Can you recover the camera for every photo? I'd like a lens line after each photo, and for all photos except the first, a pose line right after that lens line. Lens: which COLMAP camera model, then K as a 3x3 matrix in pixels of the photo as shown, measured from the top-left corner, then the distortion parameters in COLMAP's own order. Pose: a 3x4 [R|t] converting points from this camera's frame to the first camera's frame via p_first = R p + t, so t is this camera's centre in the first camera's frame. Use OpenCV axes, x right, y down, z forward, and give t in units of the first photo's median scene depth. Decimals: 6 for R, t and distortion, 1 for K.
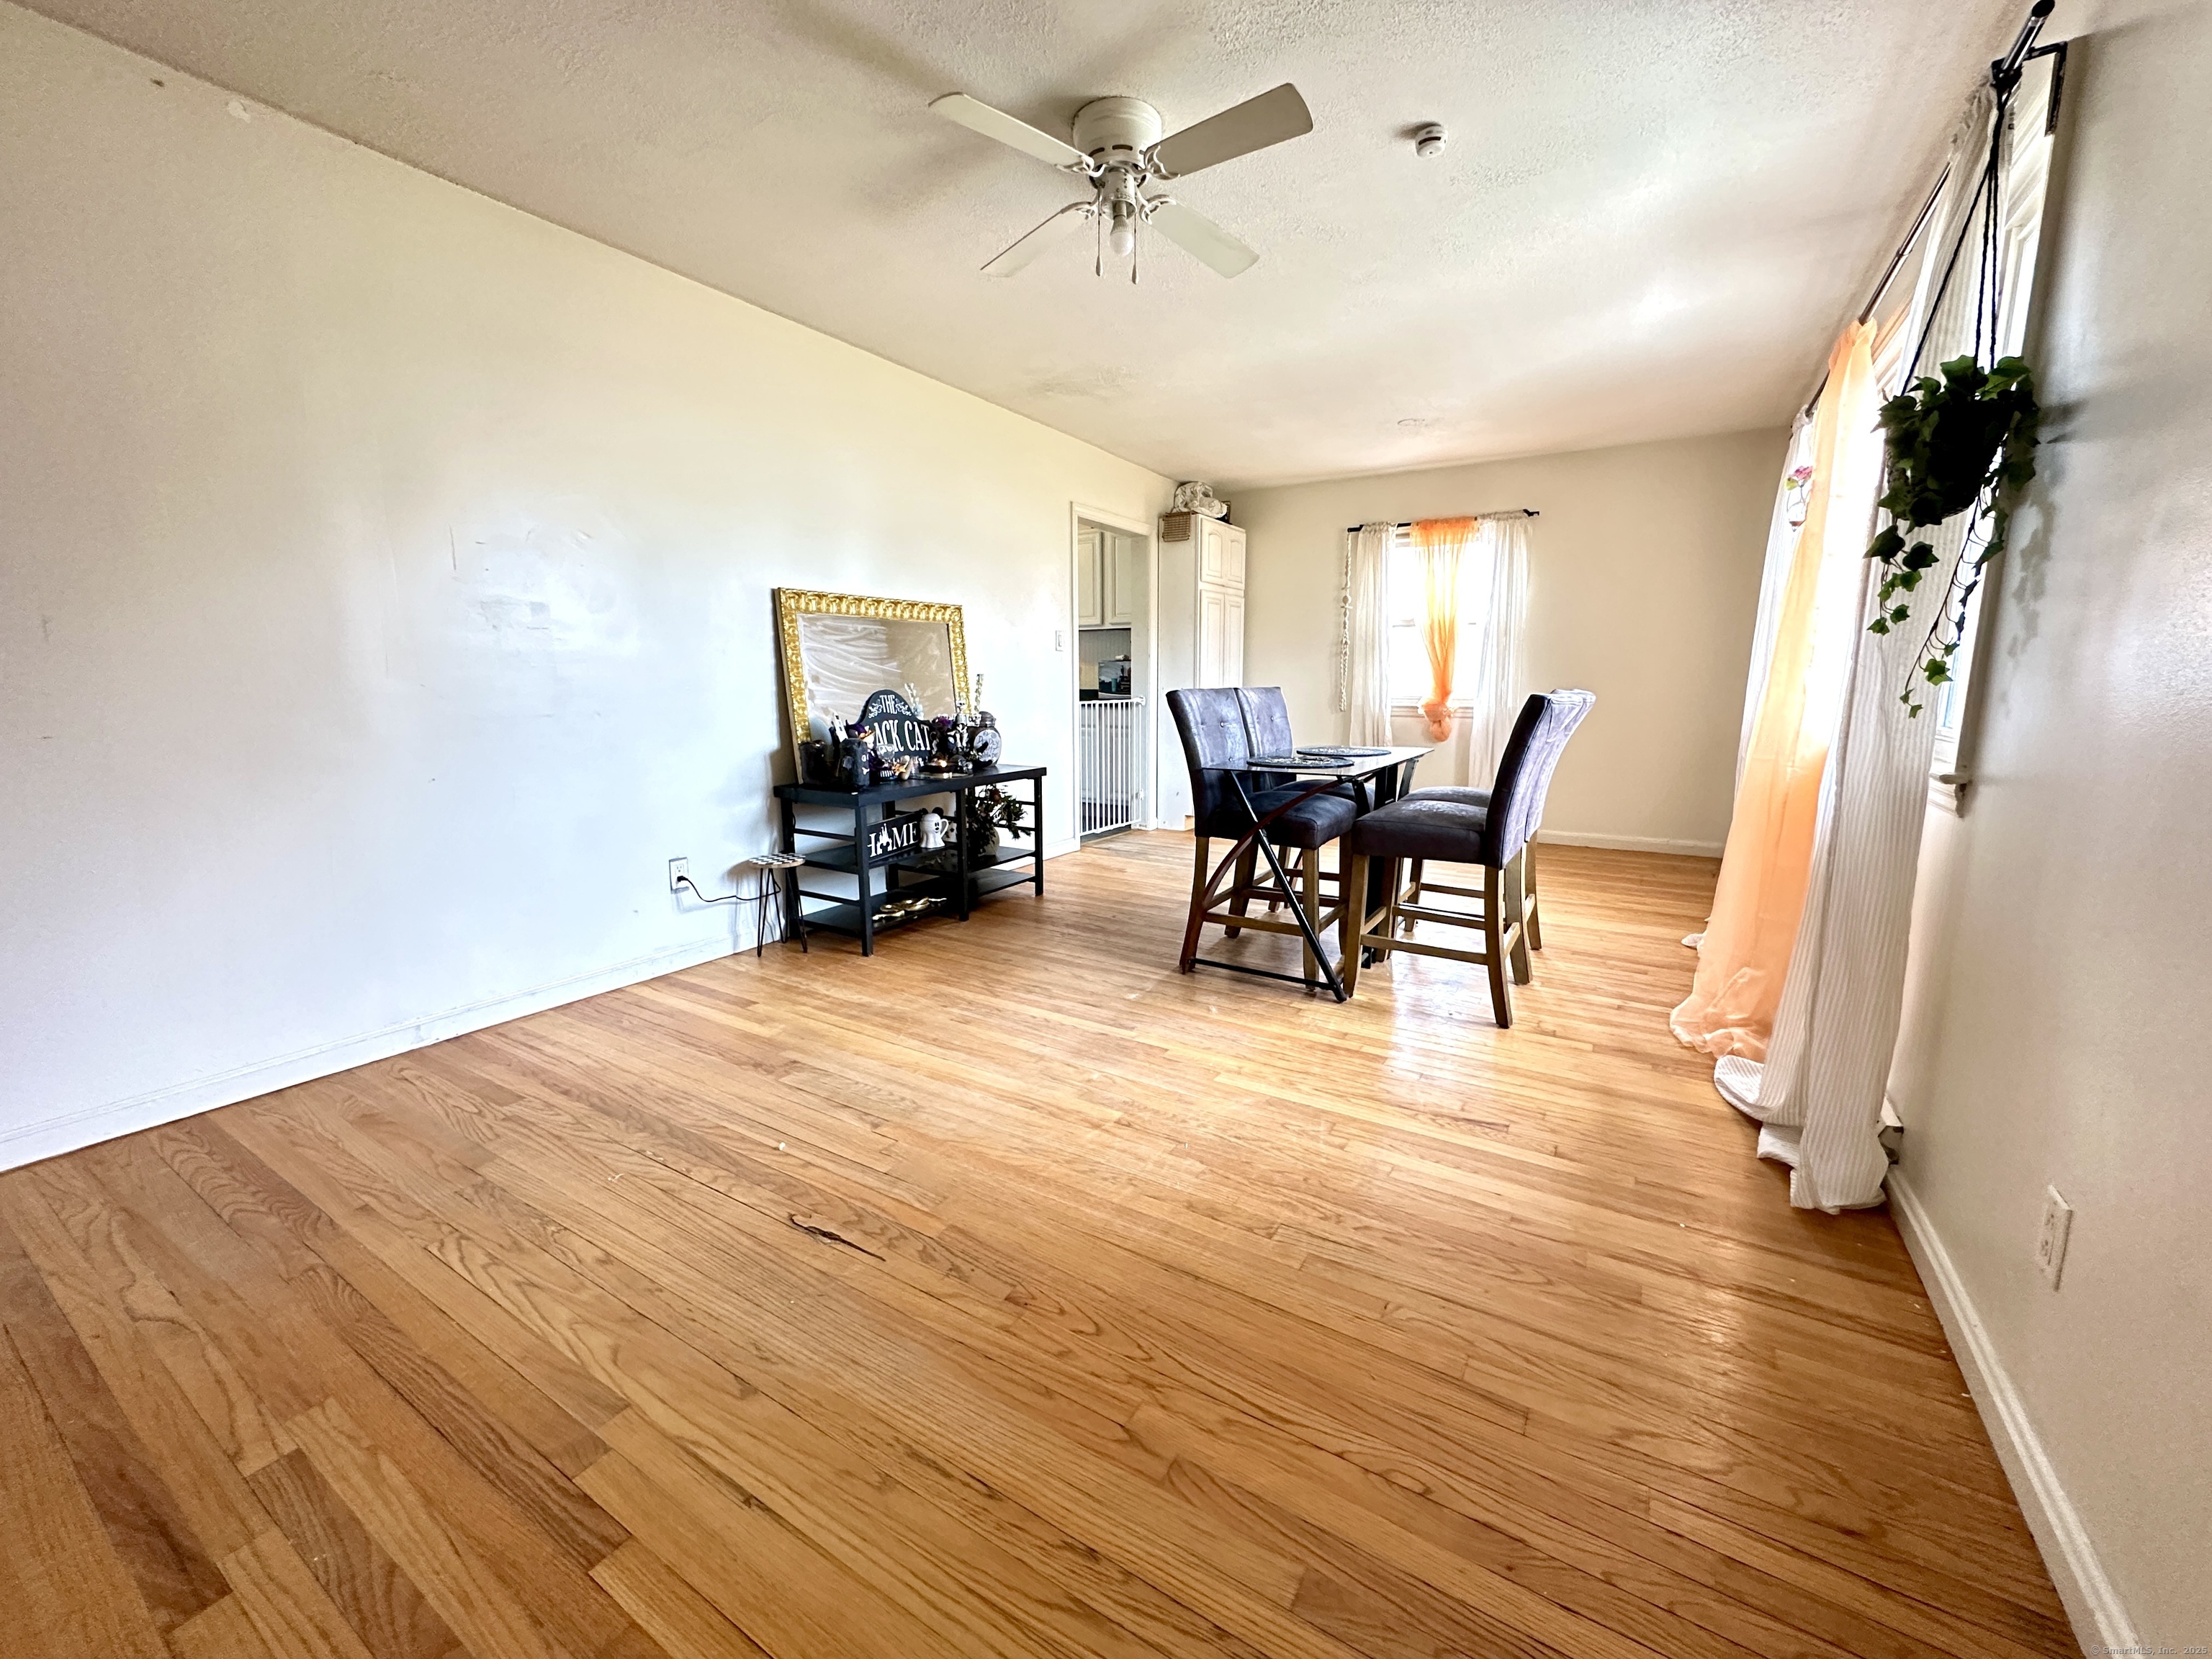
lens RADIAL K [[882.7, 0, 1107.9], [0, 882.7, 824.8], [0, 0, 1]] dist [-0.002935, 0.000769]
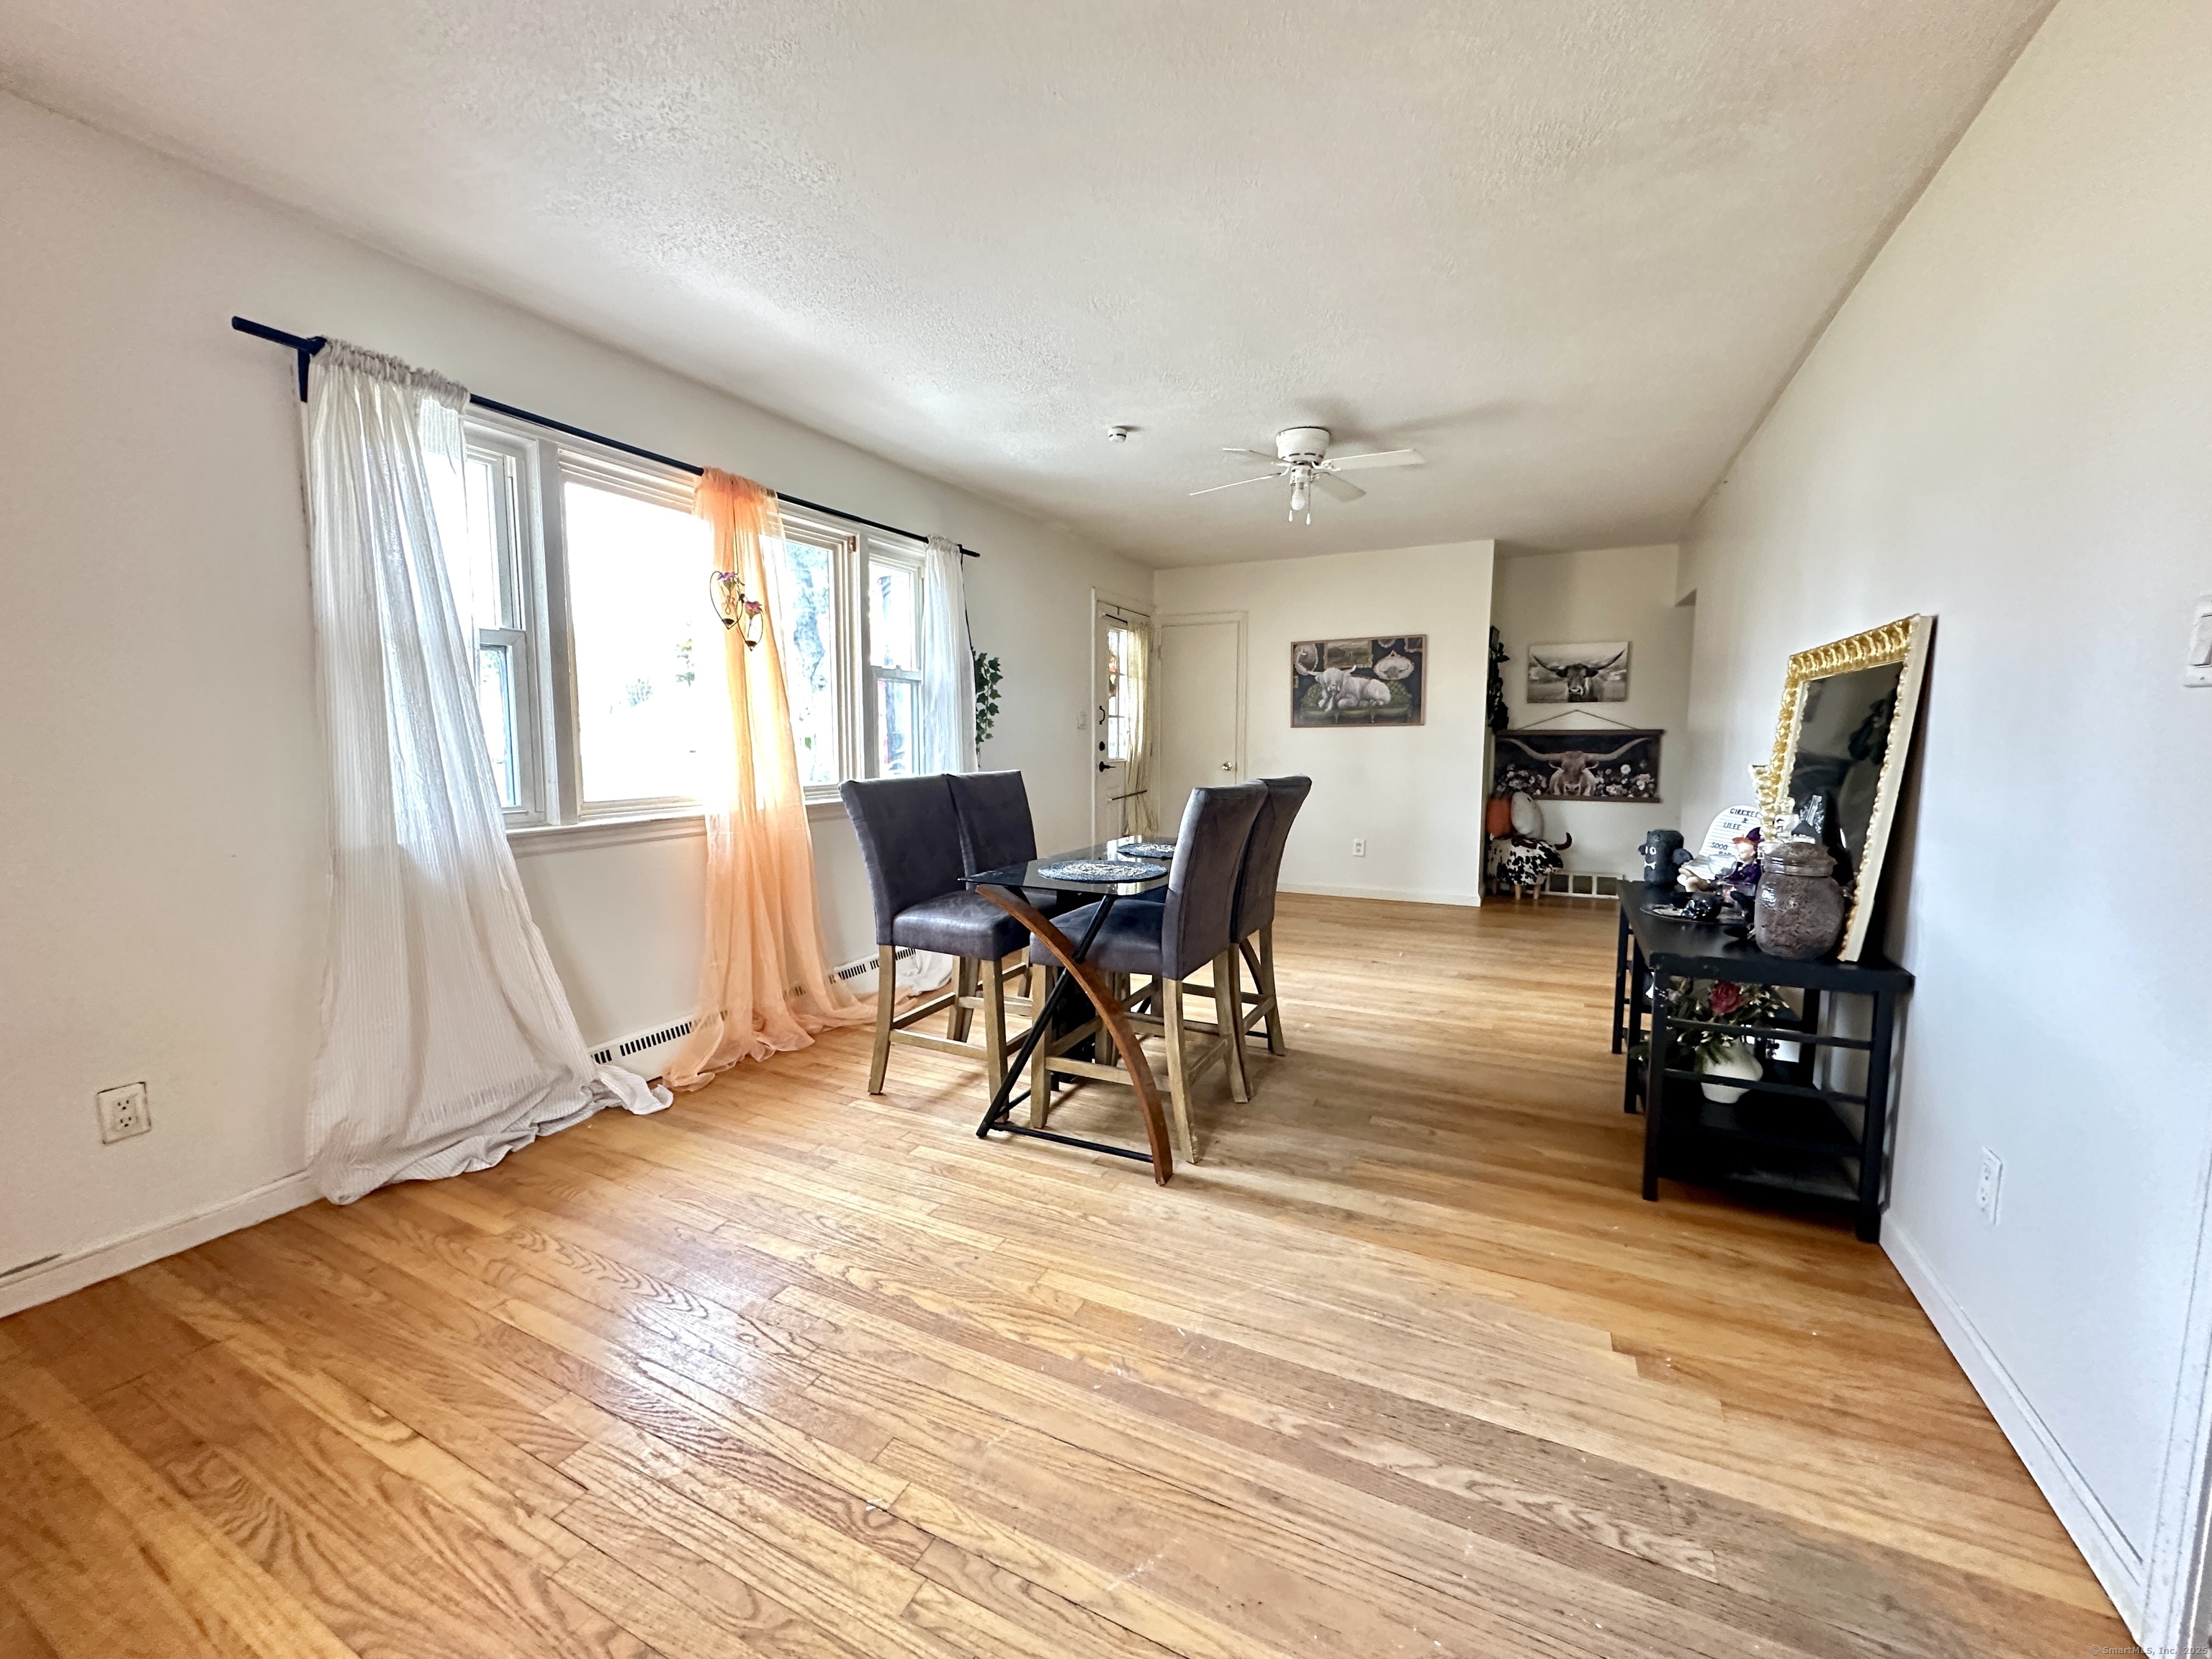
lens RADIAL K [[882.7, 0, 1105.3], [0, 882.7, 832.2], [0, 0, 1]] dist [-0.002935, 0.000769]
pose [[-0.995698, 0.014011, -0.091594, 0.449991], [-0.011423, 0.962401, 0.271391, -0.417014], [0.091953, 0.271270, -0.958101, 2.272757]]
